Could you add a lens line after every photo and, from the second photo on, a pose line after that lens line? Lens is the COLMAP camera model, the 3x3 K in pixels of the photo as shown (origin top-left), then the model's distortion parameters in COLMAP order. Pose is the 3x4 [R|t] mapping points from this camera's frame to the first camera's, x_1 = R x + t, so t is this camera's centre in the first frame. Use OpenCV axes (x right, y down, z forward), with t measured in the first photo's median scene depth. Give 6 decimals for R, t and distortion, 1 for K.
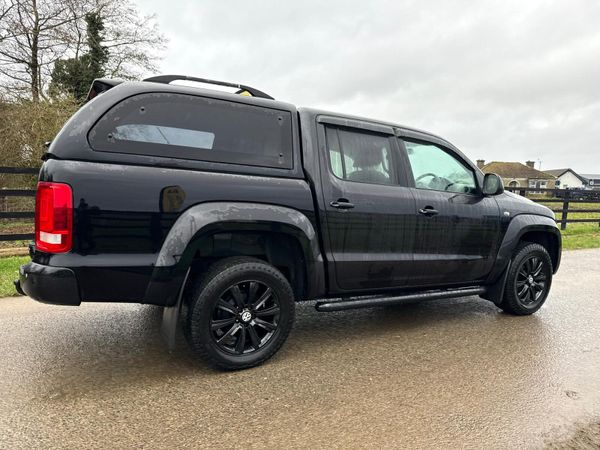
lens RADIAL K [[426.2, 0, 302.7], [0, 426.2, 225.2], [0, 0, 1]] dist [0.015146, -0.006593]
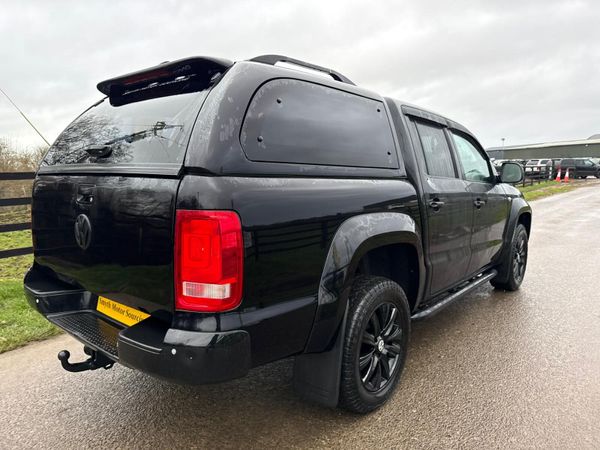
lens RADIAL K [[431.6, 0, 300.0], [0, 431.6, 225.0], [0, 0, 1]] dist [-0.001858, -0.003886]
pose [[0.937029, -0.089291, 0.337645, -0.509393], [0.077097, 0.995800, 0.049383, -0.073975], [-0.340637, -0.020242, 0.939977, 0.227082]]
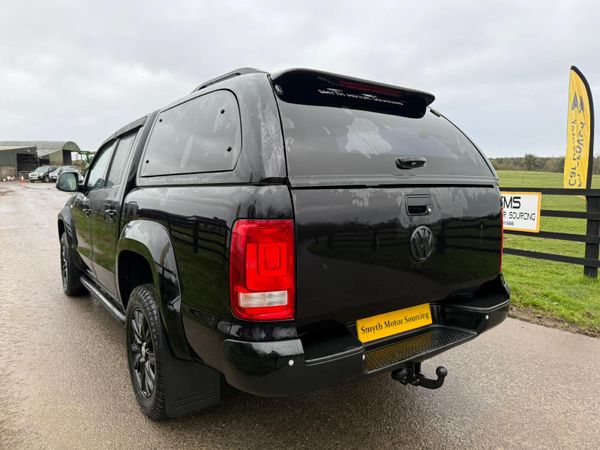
lens RADIAL K [[429.5, 0, 303.9], [0, 429.5, 224.6], [0, 0, 1]] dist [0.010623, 0.000870]
pose [[-0.104763, -0.149136, 0.983251, -1.217489], [0.091809, 0.983020, 0.158883, -0.205559], [-0.990250, 0.106916, -0.089292, 1.202571]]
